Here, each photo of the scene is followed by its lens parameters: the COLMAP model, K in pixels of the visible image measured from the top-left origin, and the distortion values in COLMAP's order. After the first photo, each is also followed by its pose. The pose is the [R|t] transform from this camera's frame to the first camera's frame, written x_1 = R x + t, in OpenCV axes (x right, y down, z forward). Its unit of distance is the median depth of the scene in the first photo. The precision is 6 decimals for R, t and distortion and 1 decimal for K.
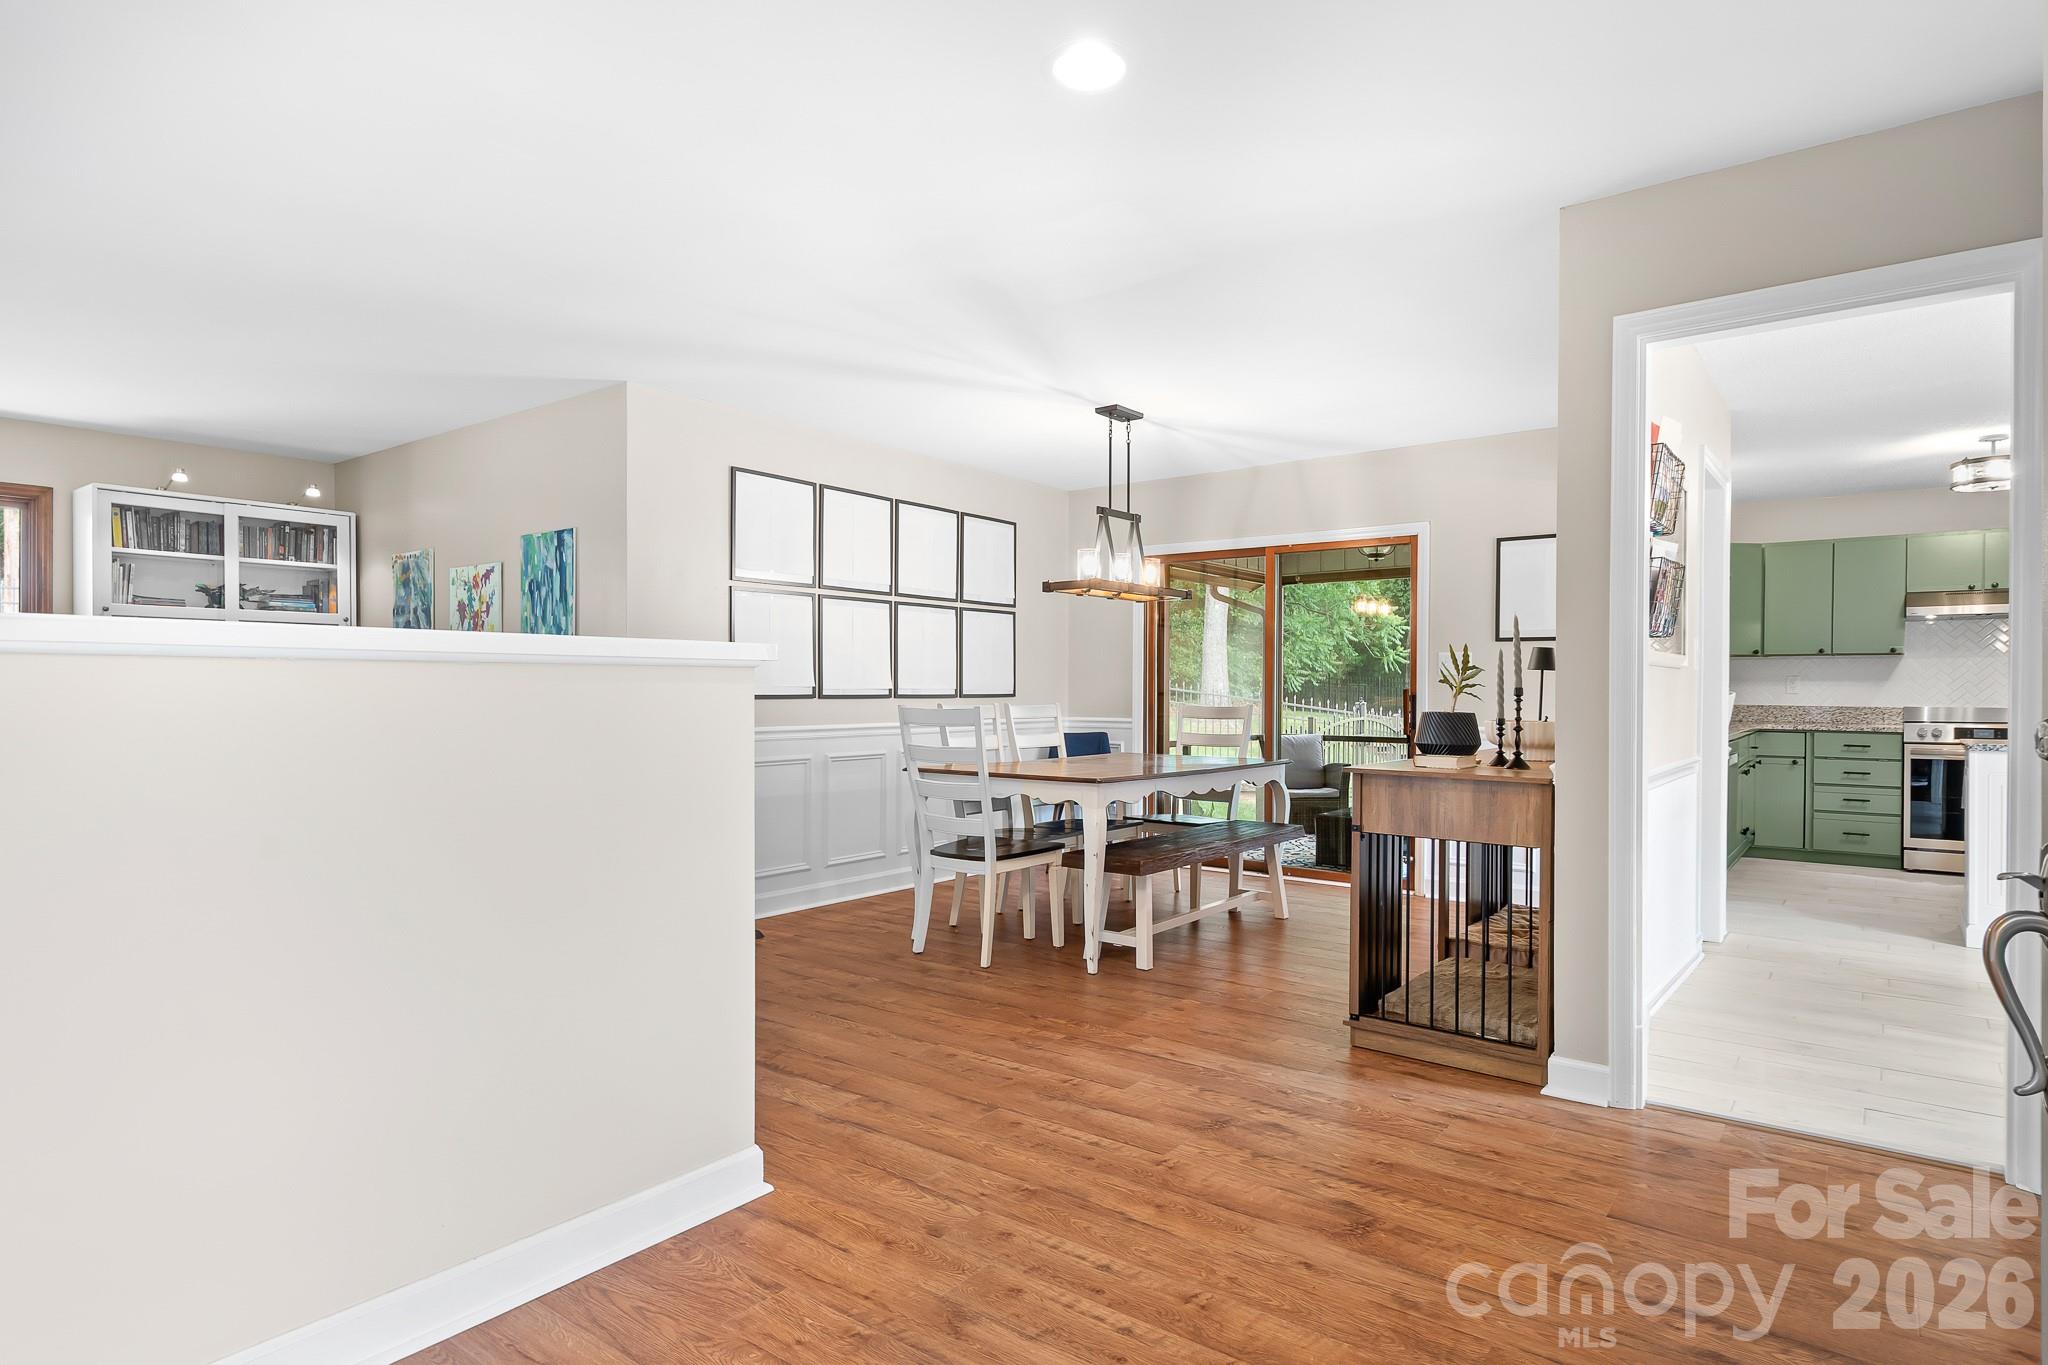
lens RADIAL K [[1107.5, 0, 1052.8], [0, 1107.5, 710.6], [0, 0, 1]] dist [0.017286, -0.013737]
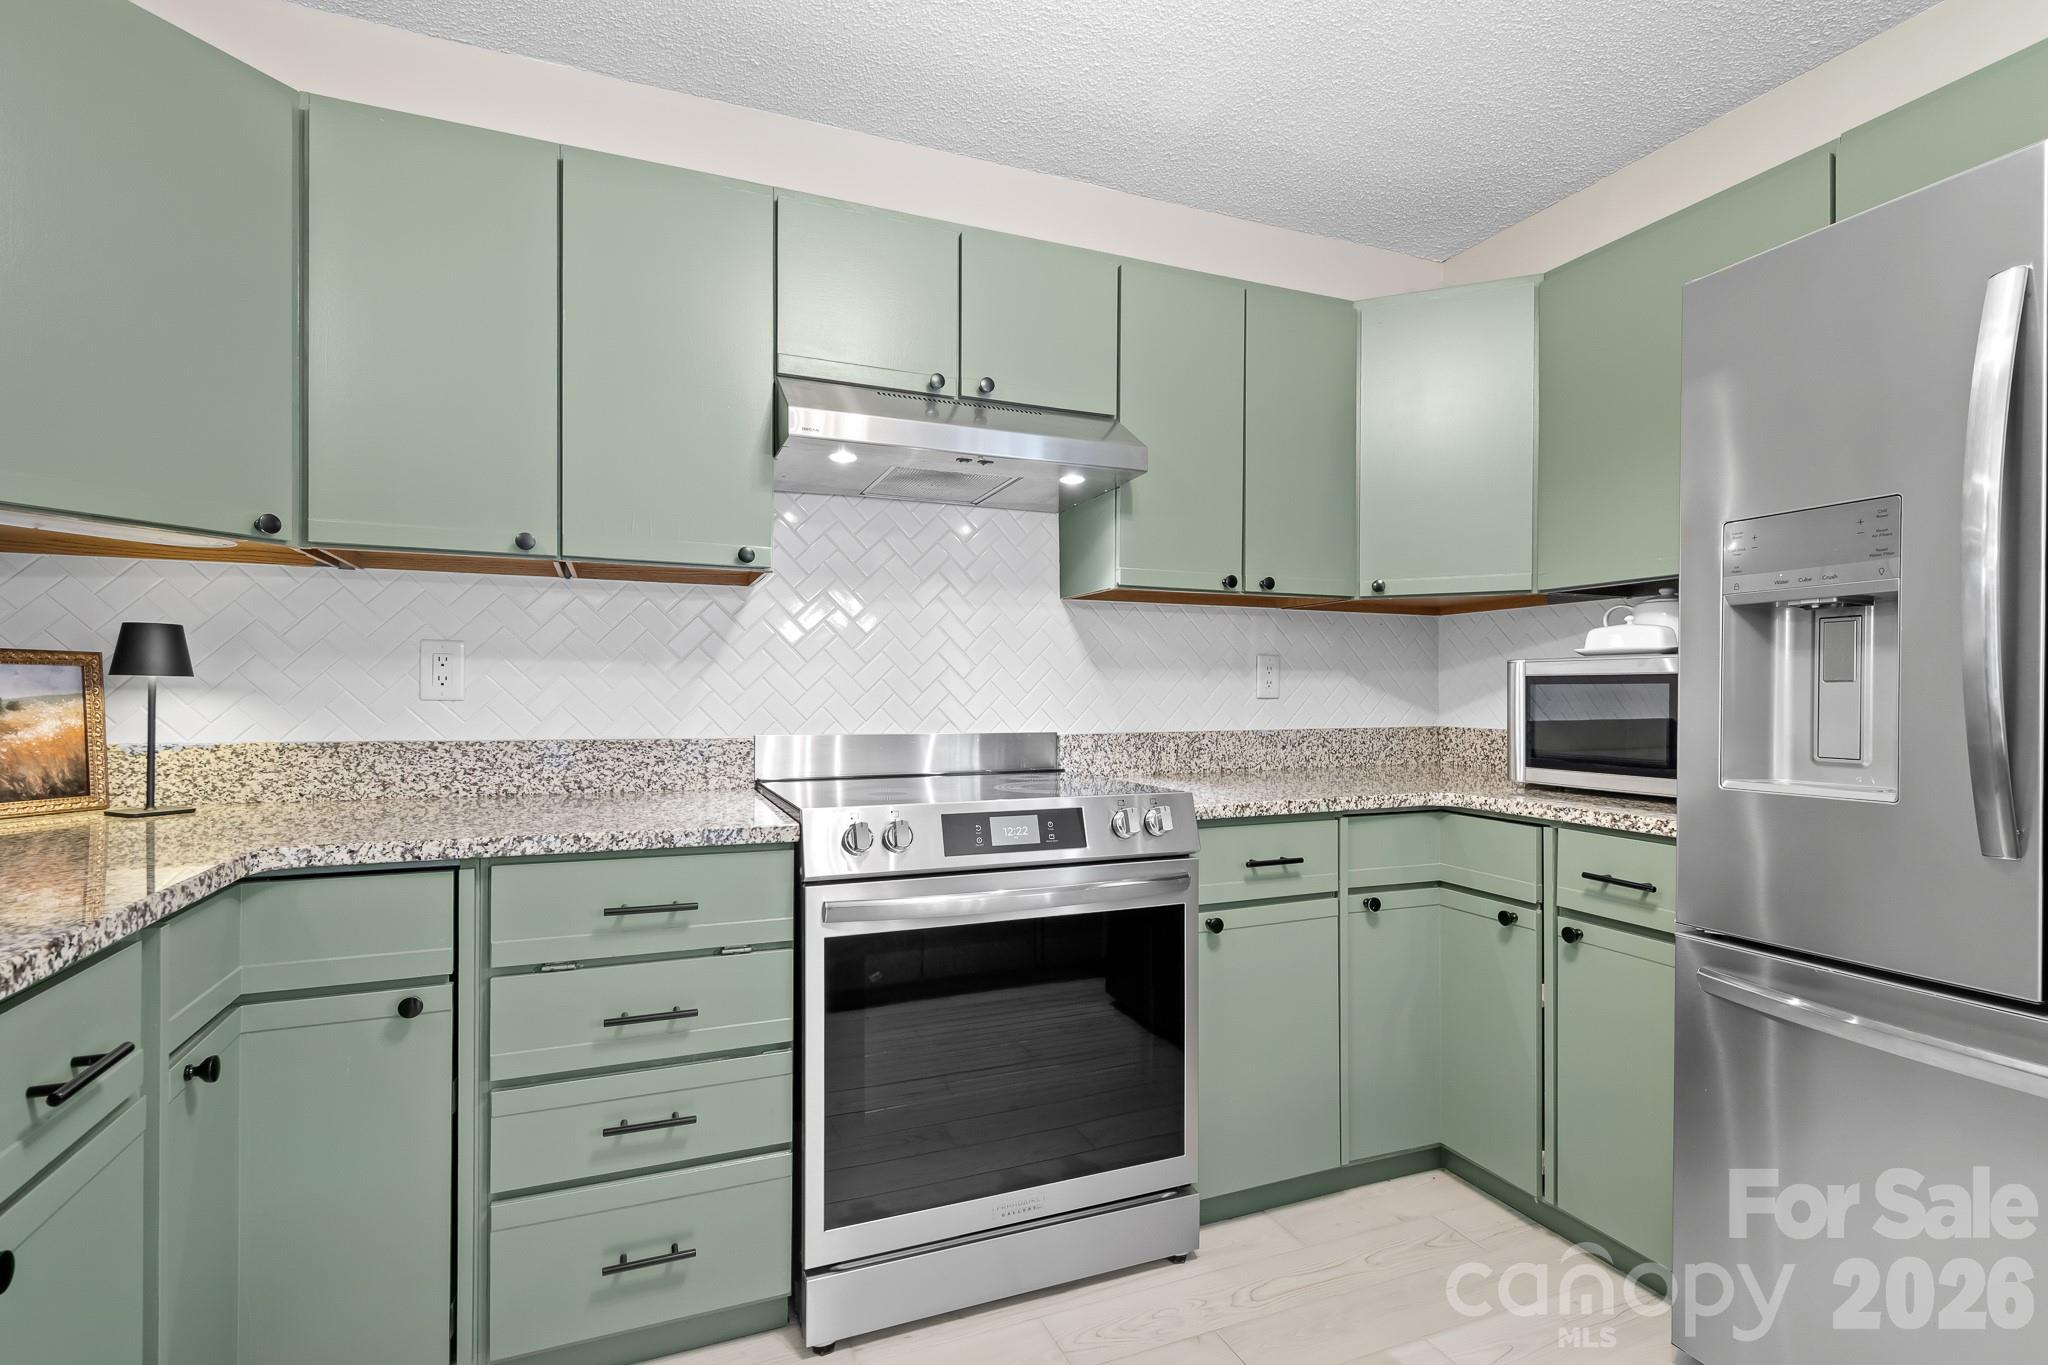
lens RADIAL K [[966.5, 0, 1037.0], [0, 966.5, 691.0], [0, 0, 1]] dist [0.021119, -0.008630]
pose [[0.497655, 0.003304, 0.867369, 0.571503], [0.016433, 0.999777, -0.013237, -0.012847], [-0.867220, 0.020841, 0.497489, 0.808820]]
